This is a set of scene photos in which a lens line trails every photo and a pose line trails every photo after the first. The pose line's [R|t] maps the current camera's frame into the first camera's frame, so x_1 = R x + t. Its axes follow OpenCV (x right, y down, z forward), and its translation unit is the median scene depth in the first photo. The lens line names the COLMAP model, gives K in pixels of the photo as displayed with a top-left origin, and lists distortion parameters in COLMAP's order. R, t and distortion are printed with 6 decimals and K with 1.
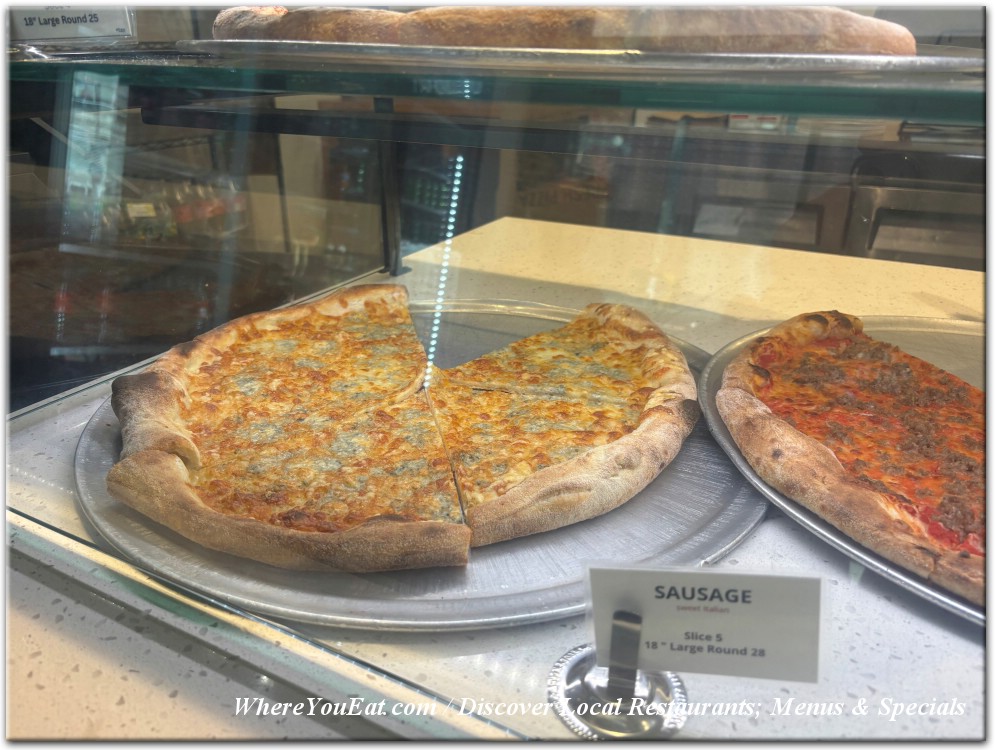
lens RADIAL K [[743.0, 0, 497.5], [0, 743.0, 375.0], [0, 0, 1]] dist [0.010268, -0.006920]
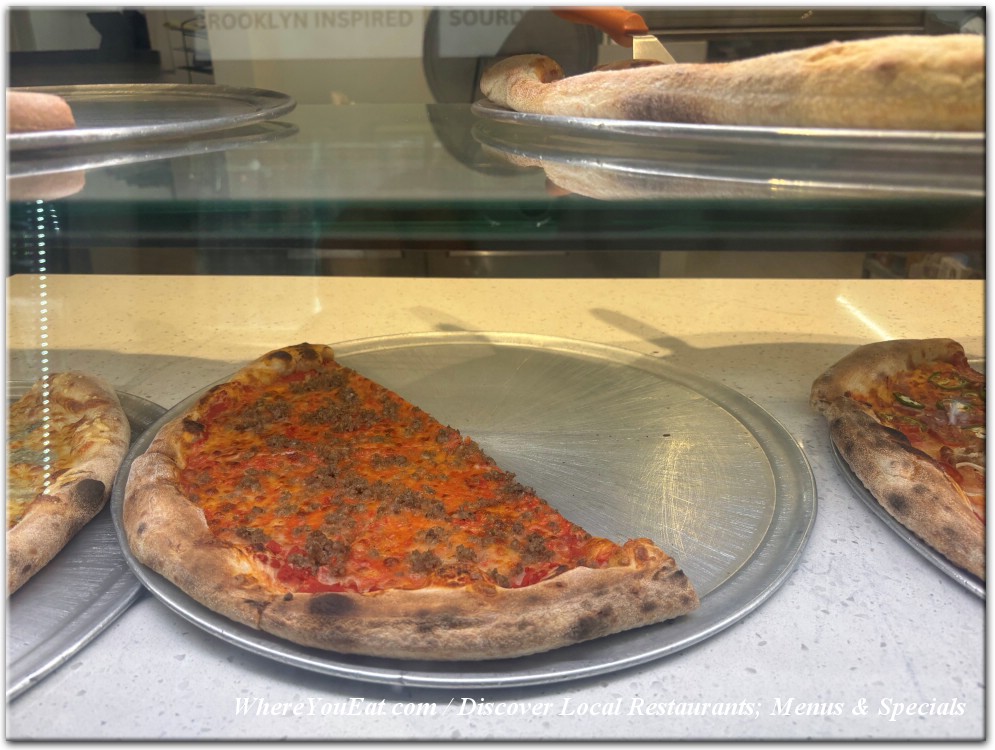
lens RADIAL K [[743.0, 0, 497.5], [0, 743.0, 375.0], [0, 0, 1]] dist [0.010268, -0.006920]
pose [[0.901140, -0.174665, 0.396785, 0.341797], [0.183733, 0.982856, 0.015376, -0.013224], [-0.392668, 0.059046, 0.917783, -0.042152]]
